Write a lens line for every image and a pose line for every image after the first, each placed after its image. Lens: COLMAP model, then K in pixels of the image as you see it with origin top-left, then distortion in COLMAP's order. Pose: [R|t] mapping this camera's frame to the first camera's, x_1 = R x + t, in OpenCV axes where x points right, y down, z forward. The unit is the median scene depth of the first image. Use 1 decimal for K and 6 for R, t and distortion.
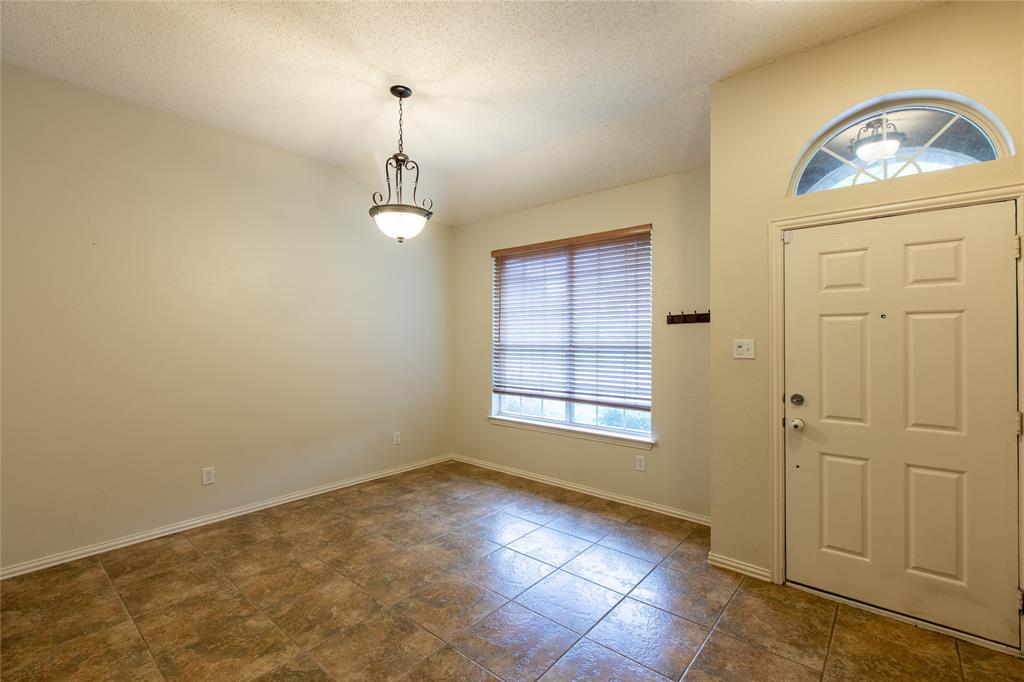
lens RADIAL K [[459.1, 0, 514.1], [0, 459.1, 334.9], [0, 0, 1]] dist [-0.000174, -0.000133]
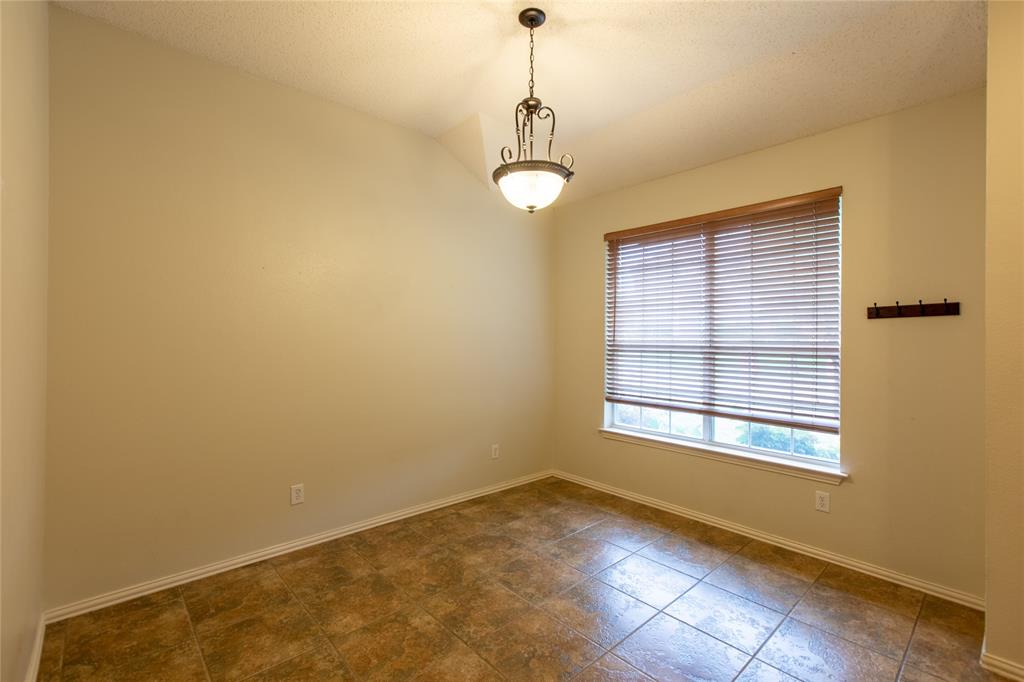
lens RADIAL K [[463.1, 0, 511.5], [0, 463.1, 334.9], [0, 0, 1]] dist [0.001834, -0.000188]
pose [[0.991281, 0.003534, -0.131717, -0.175612], [-0.003179, 0.999991, 0.002907, 0.002851], [0.131726, -0.002463, 0.991283, 0.217540]]
